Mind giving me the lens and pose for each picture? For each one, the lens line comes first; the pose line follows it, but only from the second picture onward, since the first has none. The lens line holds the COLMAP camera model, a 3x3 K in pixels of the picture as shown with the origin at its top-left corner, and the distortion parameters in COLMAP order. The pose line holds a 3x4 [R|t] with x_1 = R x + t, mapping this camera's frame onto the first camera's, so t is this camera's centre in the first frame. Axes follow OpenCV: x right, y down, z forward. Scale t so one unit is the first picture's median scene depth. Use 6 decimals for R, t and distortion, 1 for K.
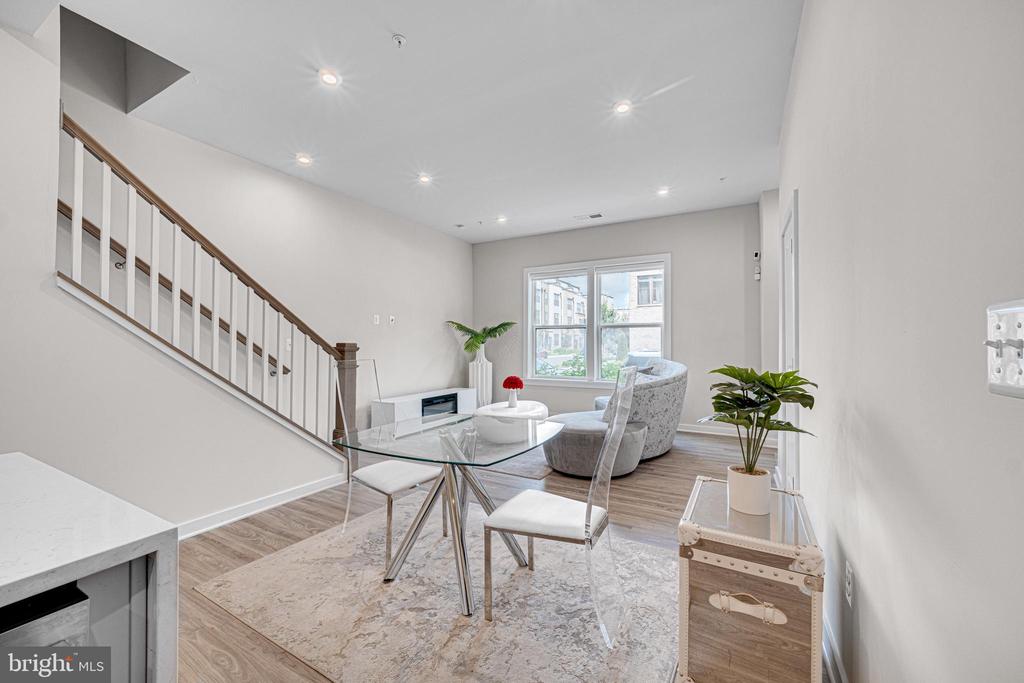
lens RADIAL K [[405.6, 0, 511.2], [0, 405.6, 341.7], [0, 0, 1]] dist [-0.004707, 0.001284]
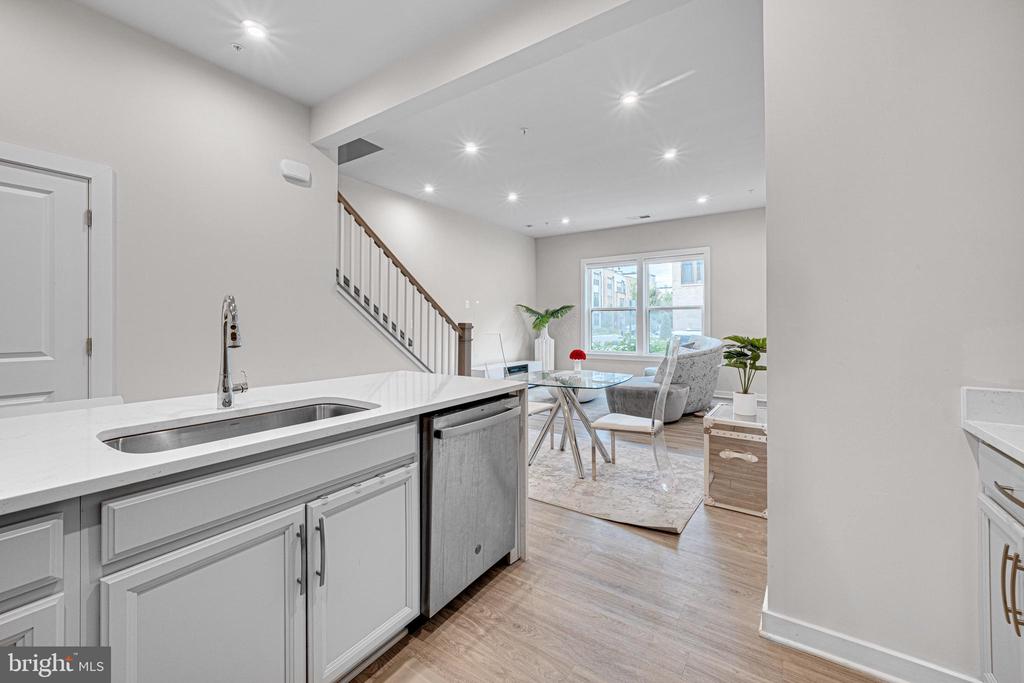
lens RADIAL K [[405.6, 0, 516.0], [0, 405.6, 320.1], [0, 0, 1]] dist [-0.004707, 0.001284]
pose [[0.996459, -0.002045, -0.084058, -0.094606], [0.001750, 0.999992, -0.003578, -0.001074], [0.084065, 0.003419, 0.996454, -0.301251]]
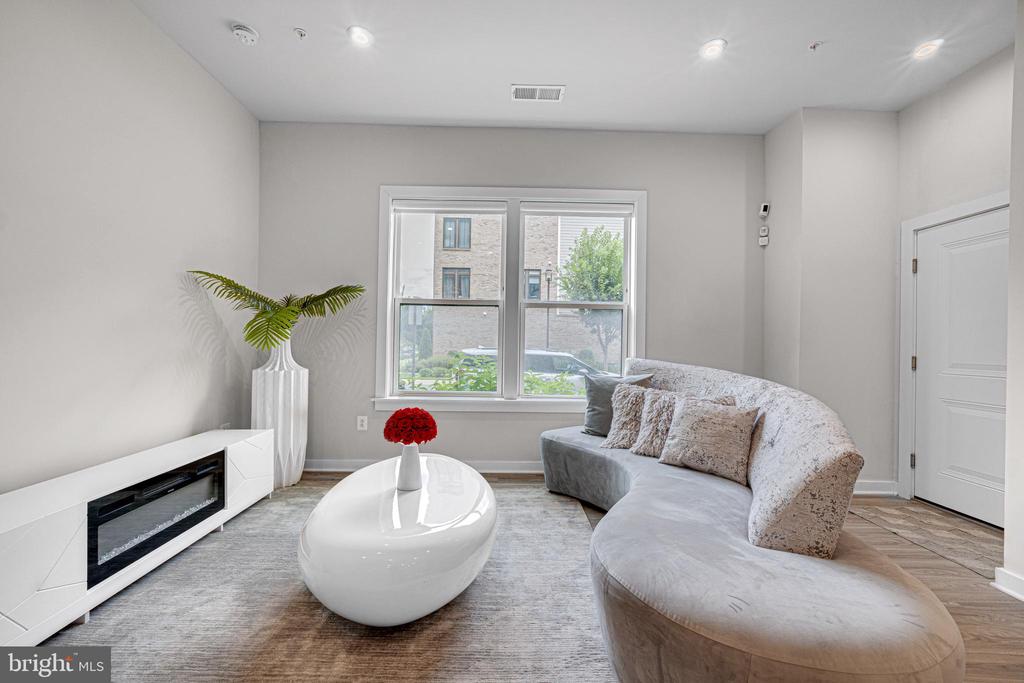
lens RADIAL K [[405.6, 0, 508.6], [0, 405.6, 343.0], [0, 0, 1]] dist [-0.004707, 0.001284]
pose [[0.865046, 0.014913, 0.501471, -0.133882], [-0.020025, 0.999788, 0.004811, 0.022484], [-0.501293, -0.014204, 0.865161, 0.754785]]
